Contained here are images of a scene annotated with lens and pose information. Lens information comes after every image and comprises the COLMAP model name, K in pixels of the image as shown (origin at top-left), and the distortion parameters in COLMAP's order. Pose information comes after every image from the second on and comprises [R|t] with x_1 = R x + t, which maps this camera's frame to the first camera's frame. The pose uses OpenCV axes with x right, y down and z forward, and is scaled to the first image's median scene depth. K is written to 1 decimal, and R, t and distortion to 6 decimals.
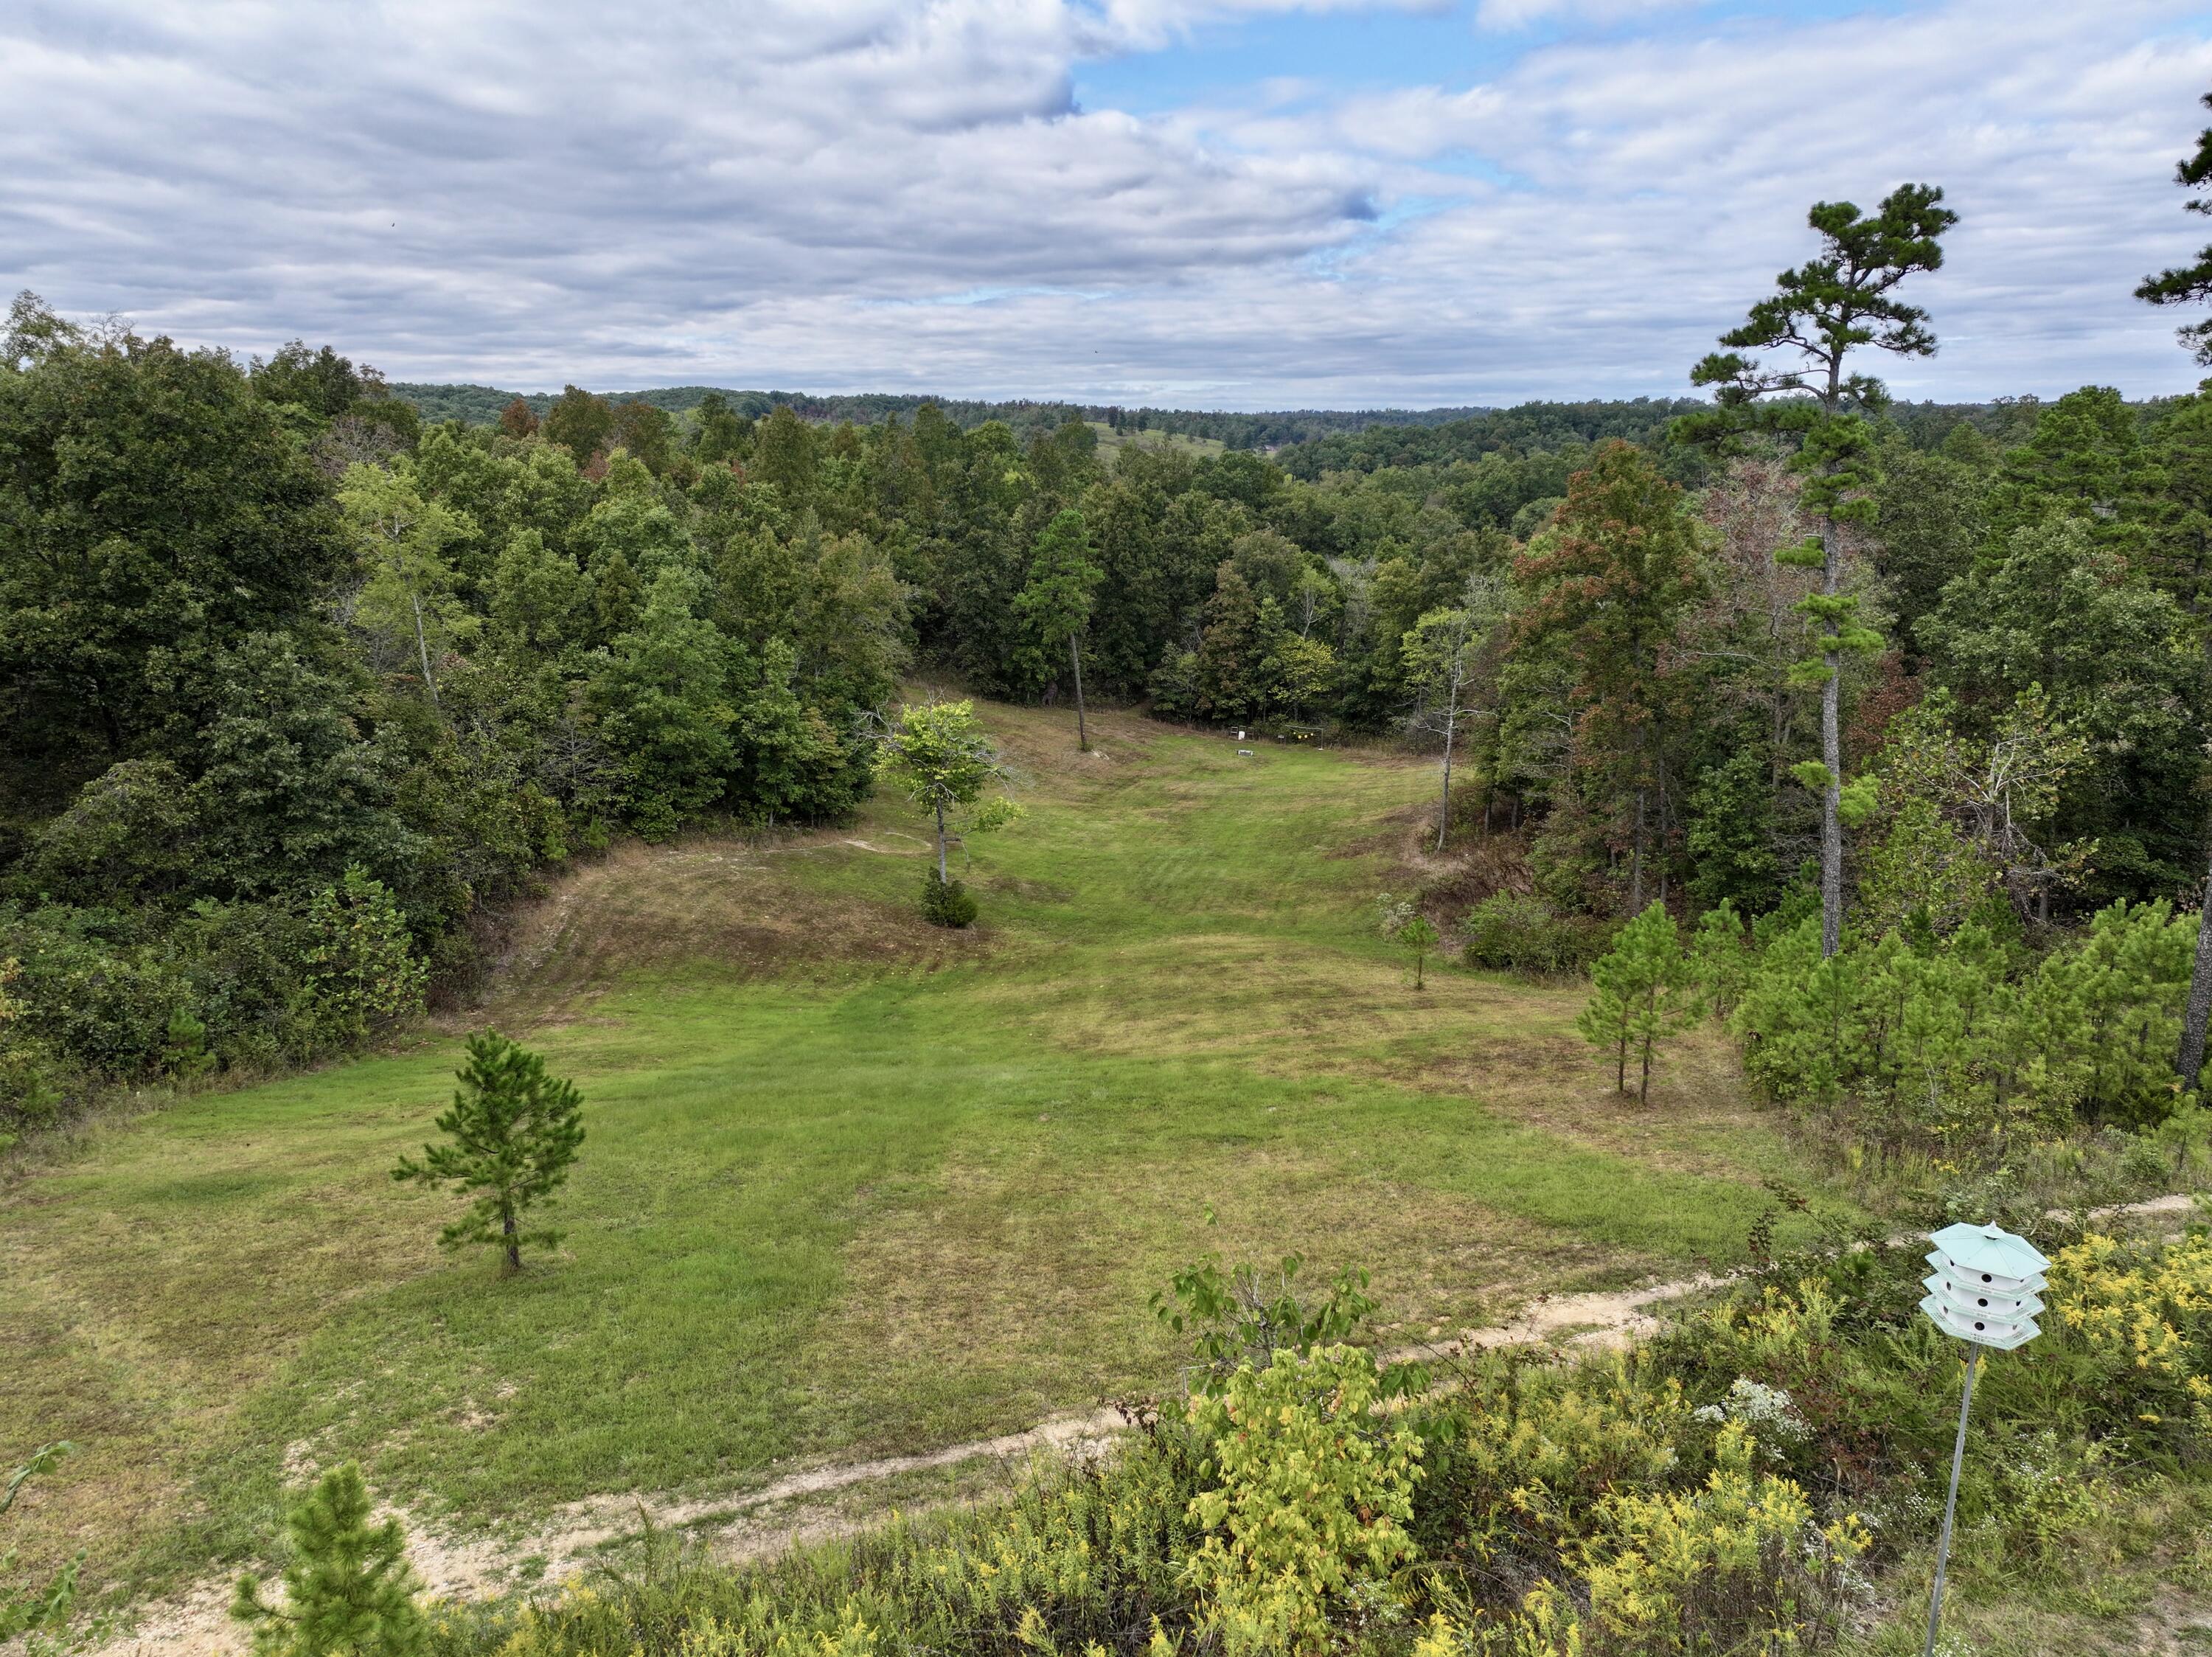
lens RADIAL K [[1550.7, 0, 1122.6], [0, 1550.7, 822.8], [0, 0, 1]] dist [-0.003719, 0.026198]
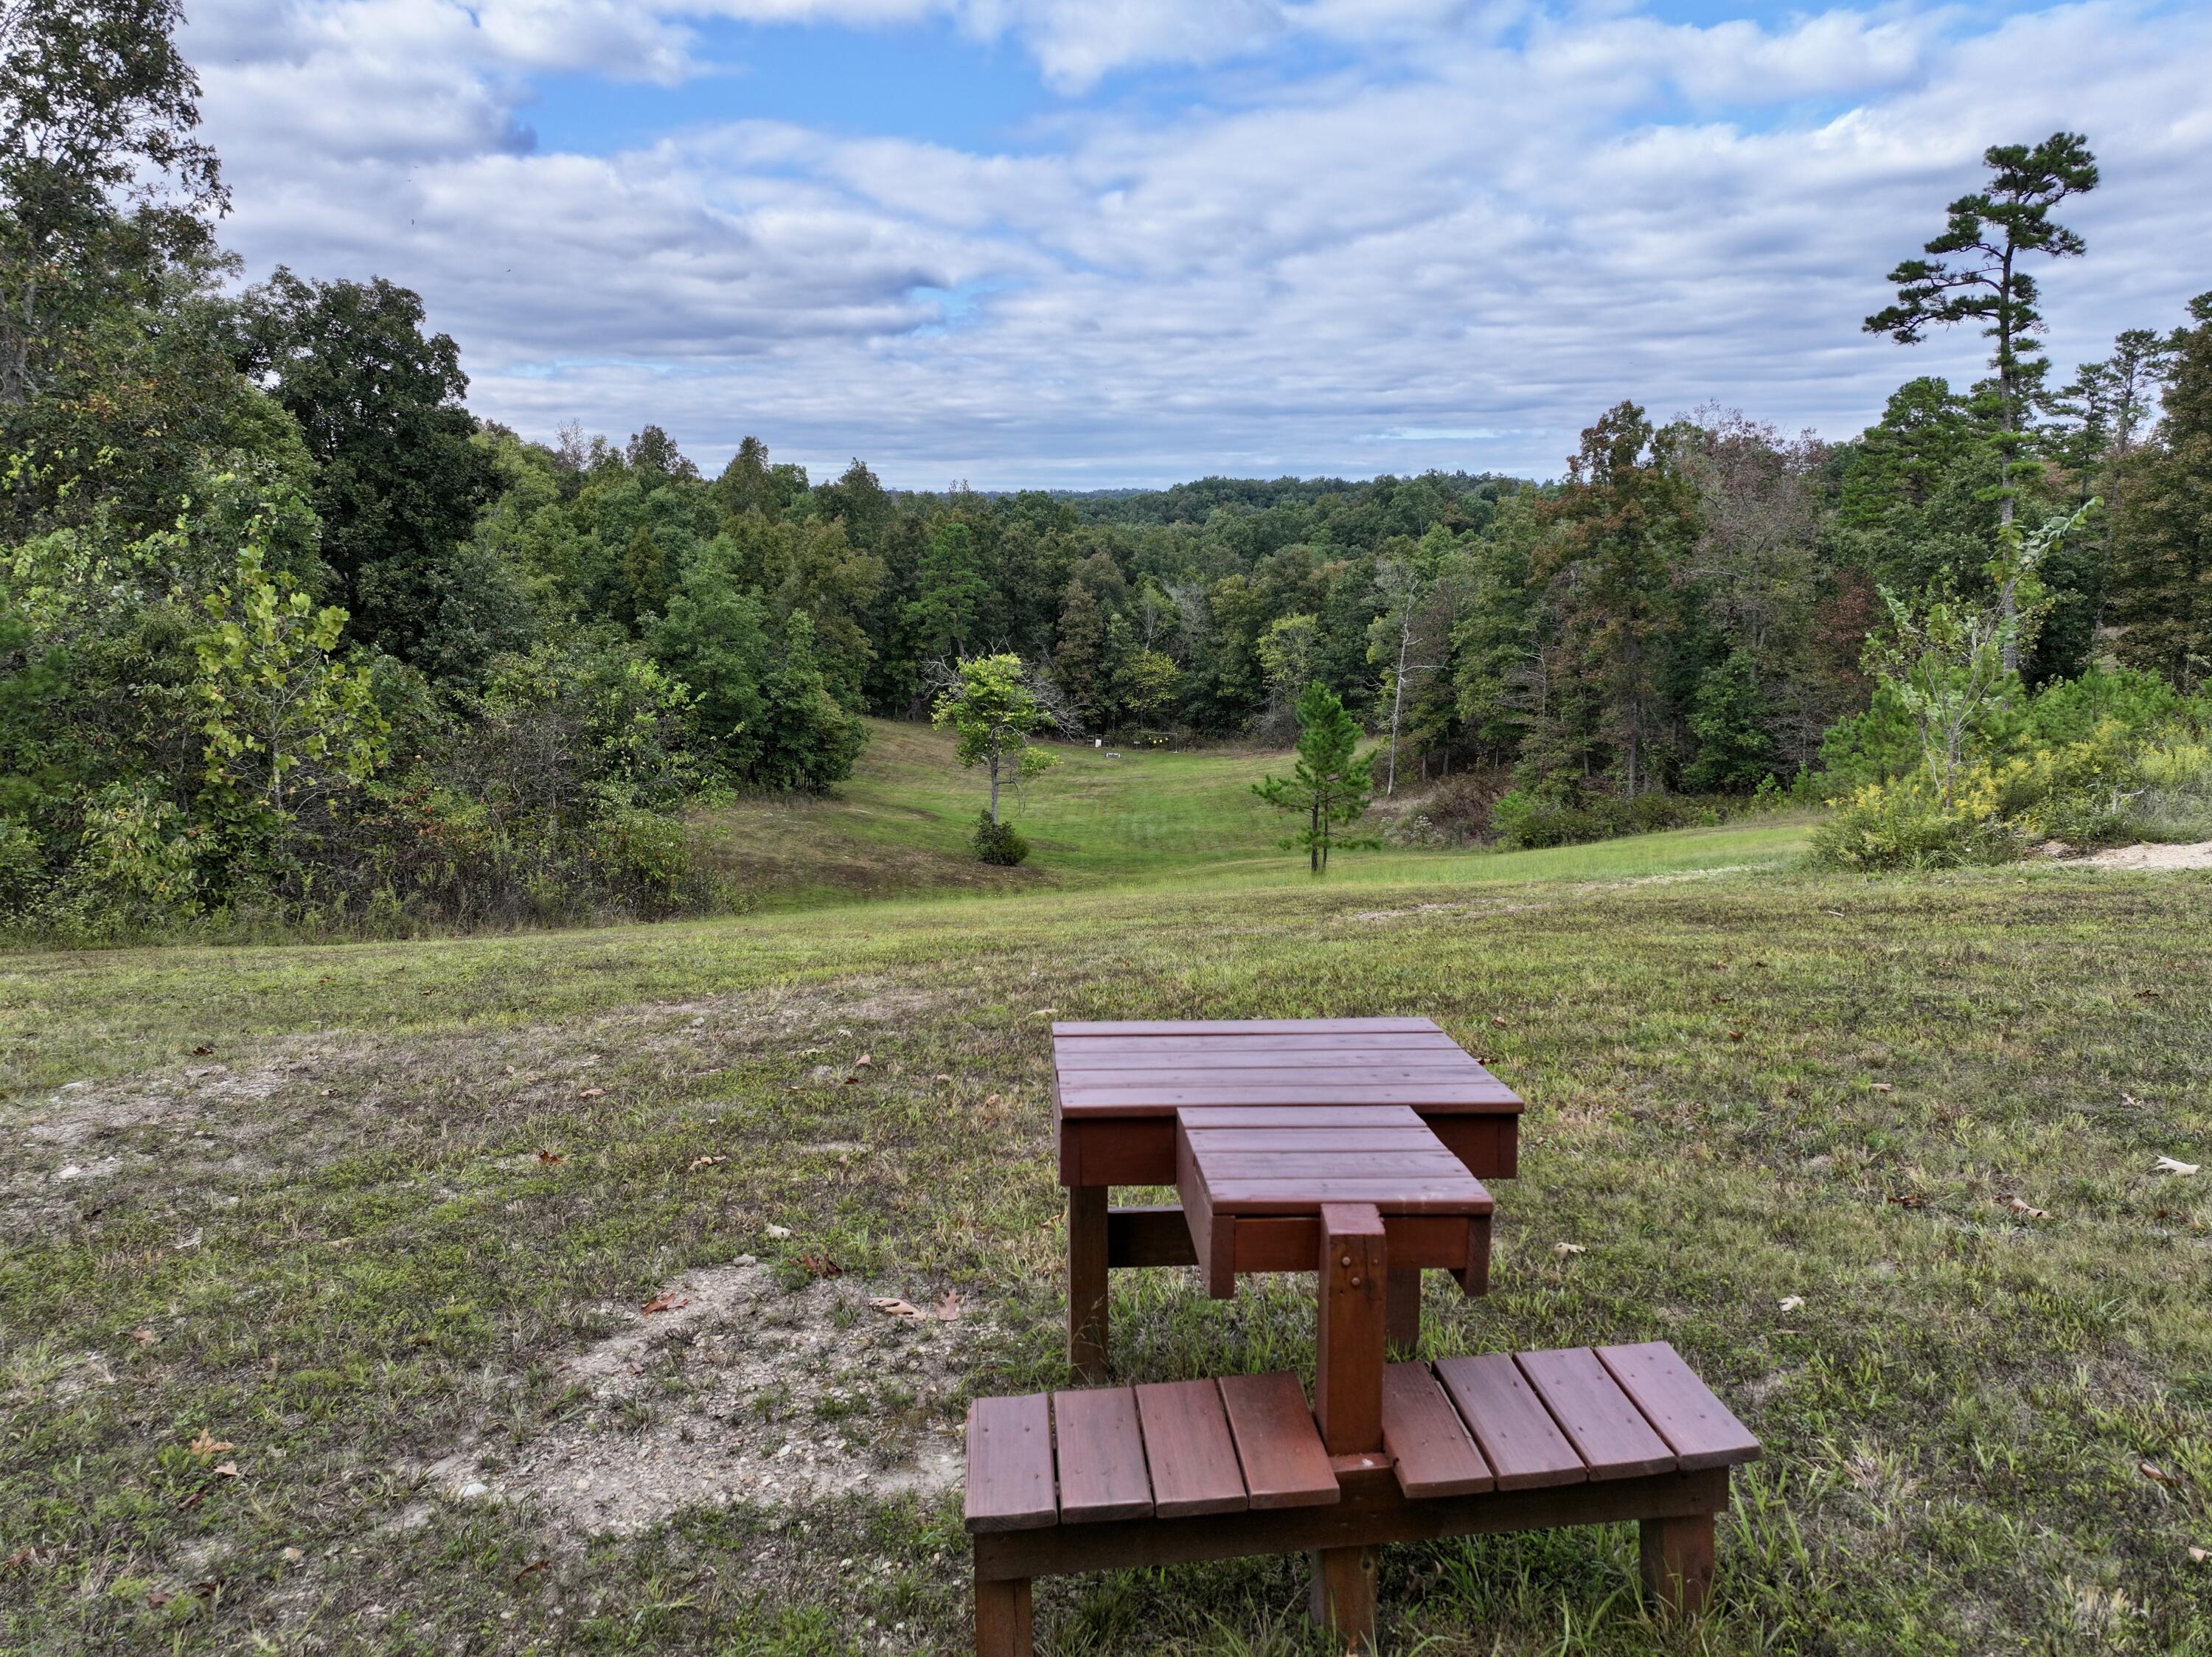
lens RADIAL K [[1550.7, 0, 1122.6], [0, 1550.7, 822.8], [0, 0, 1]] dist [-0.003719, 0.026198]
pose [[0.976277, -0.041258, 0.212557, -0.149925], [0.052265, 0.997554, -0.046423, 0.053336], [-0.210121, 0.056431, 0.976045, -0.035237]]
